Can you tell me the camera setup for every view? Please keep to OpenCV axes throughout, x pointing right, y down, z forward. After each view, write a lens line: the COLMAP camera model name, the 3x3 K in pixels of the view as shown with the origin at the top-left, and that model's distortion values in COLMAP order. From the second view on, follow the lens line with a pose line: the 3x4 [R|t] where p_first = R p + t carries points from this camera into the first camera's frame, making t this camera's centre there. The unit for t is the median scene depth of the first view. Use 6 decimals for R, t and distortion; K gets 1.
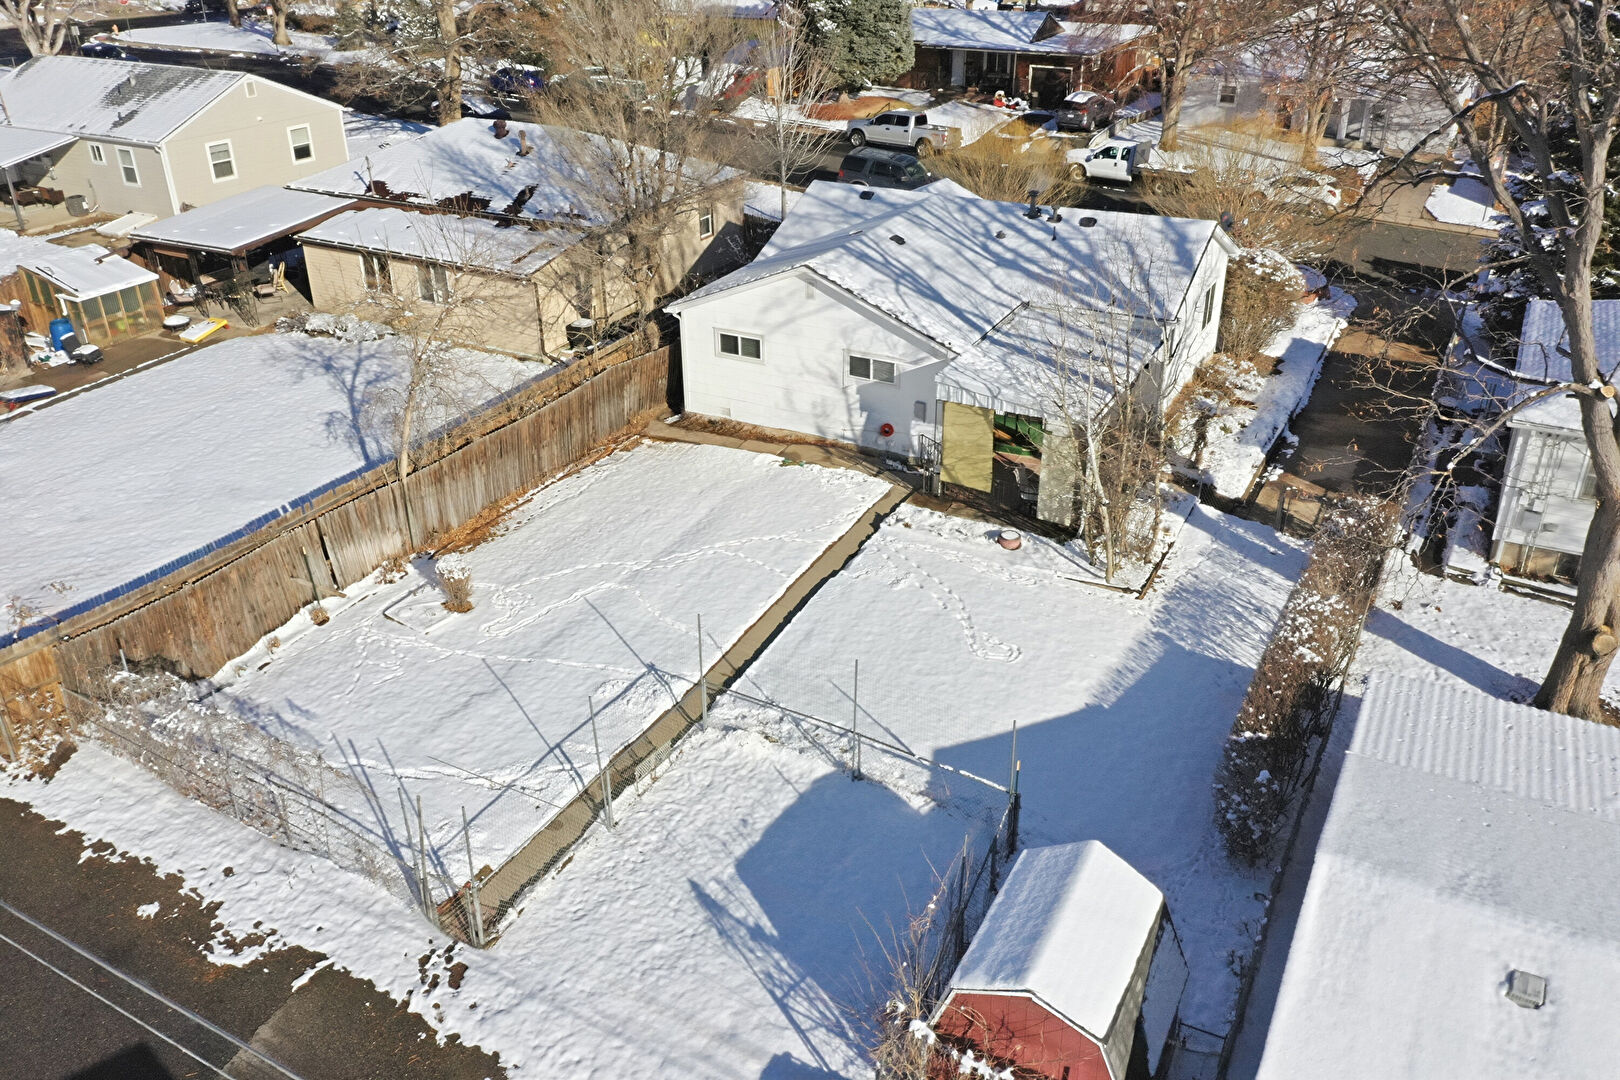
lens RADIAL K [[1271.0, 0, 810.0], [0, 1271.0, 540.0], [0, 0, 1]] dist [0.001933, -0.003337]
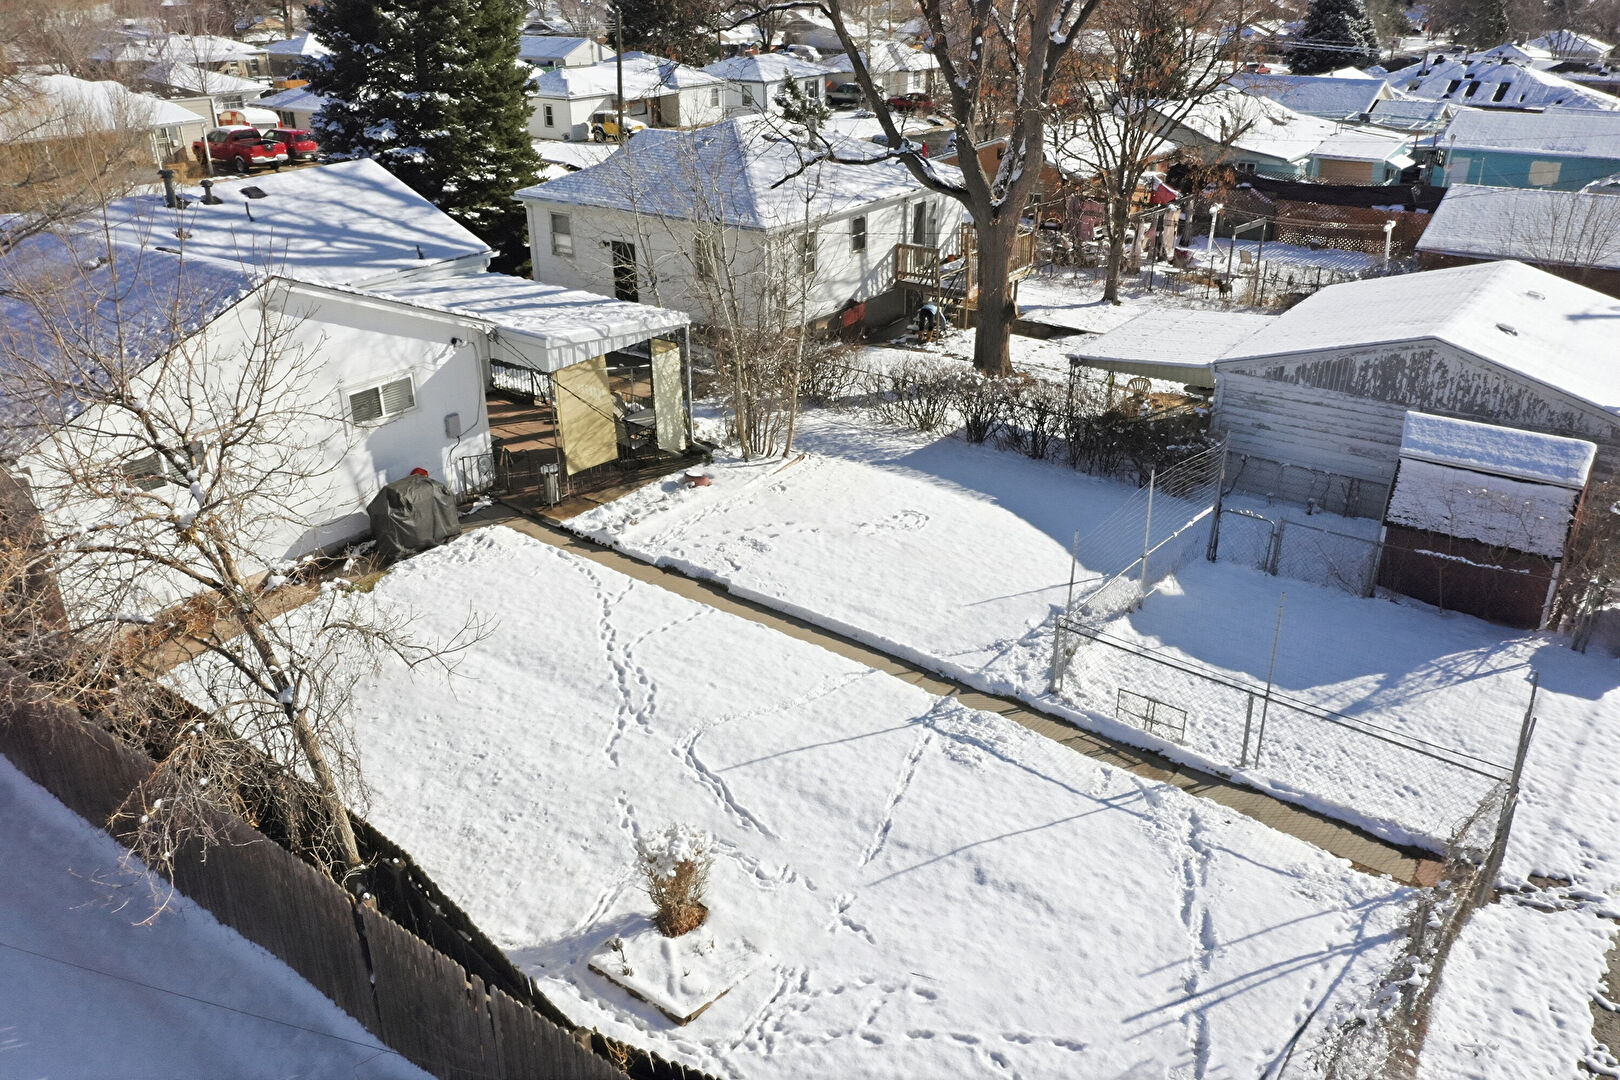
lens RADIAL K [[1277.1, 0, 805.7], [0, 1277.1, 543.7], [0, 0, 1]] dist [0.001595, -0.004204]
pose [[0.131894, -0.410282, 0.902370, -0.623756], [0.465662, 0.829270, 0.308983, -0.194443], [-0.875079, 0.379447, 0.300429, 0.688987]]
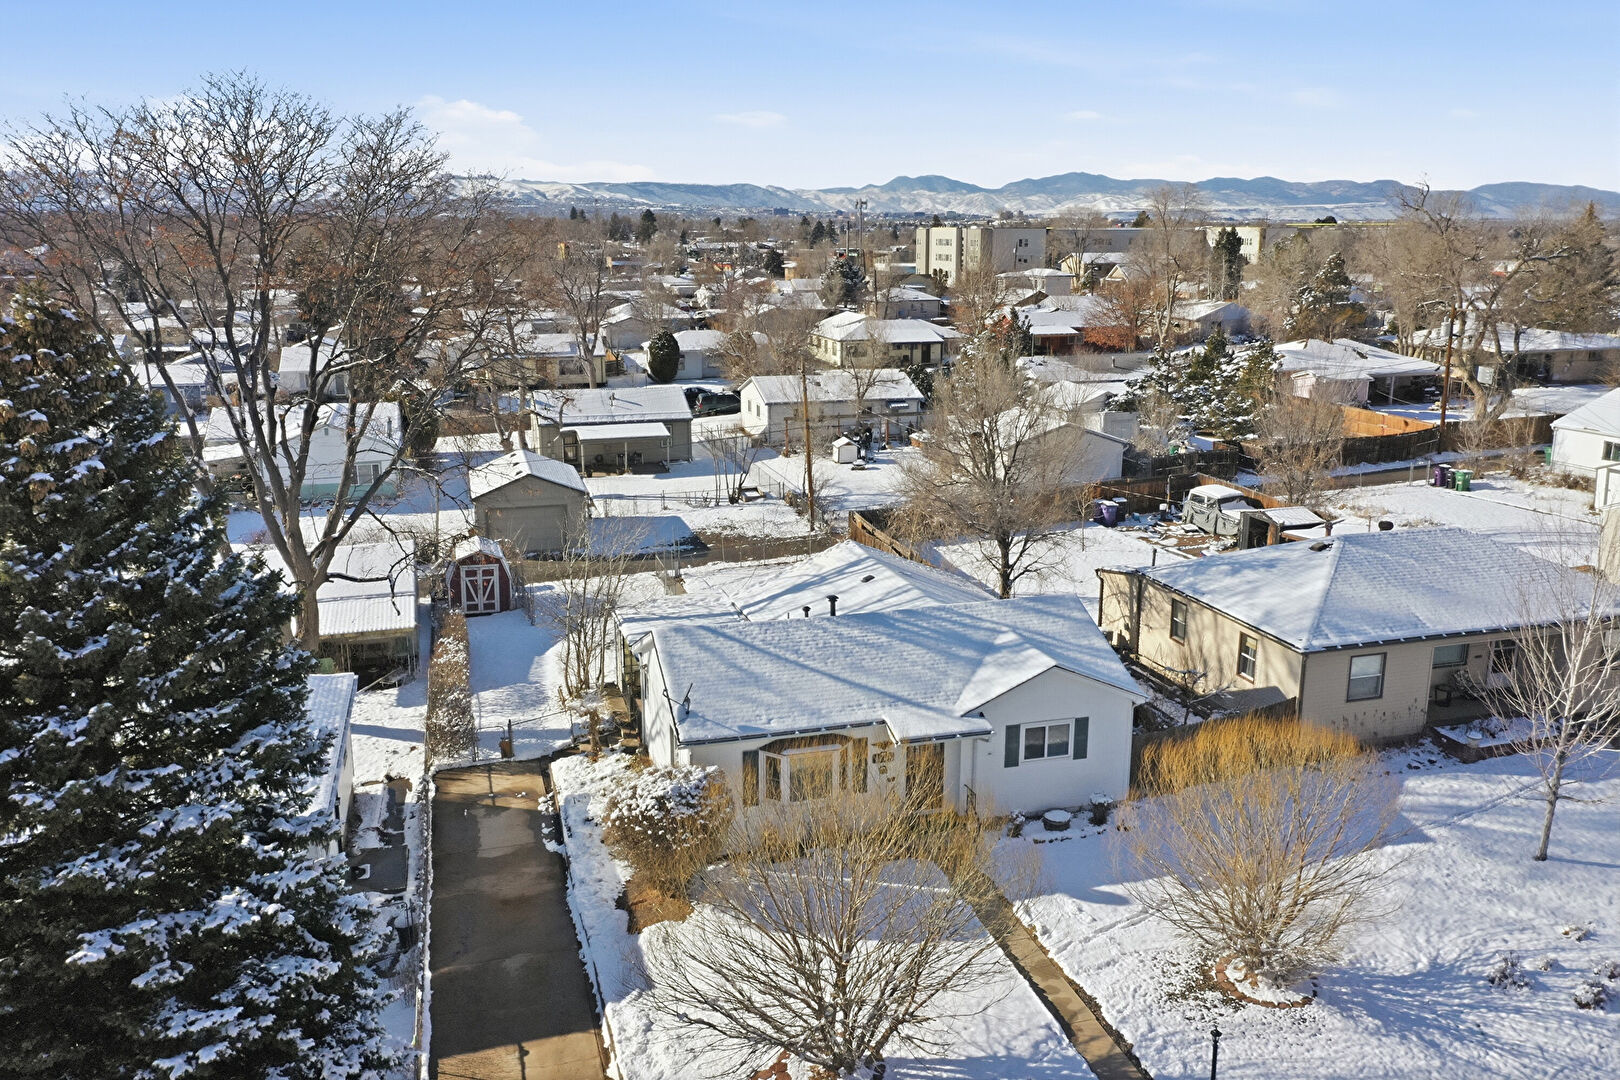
lens RADIAL K [[1299.1, 0, 801.3], [0, 1299.1, 537.8], [0, 0, 1]] dist [-0.004340, -0.001572]
pose [[-0.719815, 0.167882, -0.673559, 1.058297], [-0.318343, 0.782429, 0.535222, -1.028681], [0.616866, 0.599684, -0.509760, 1.812216]]
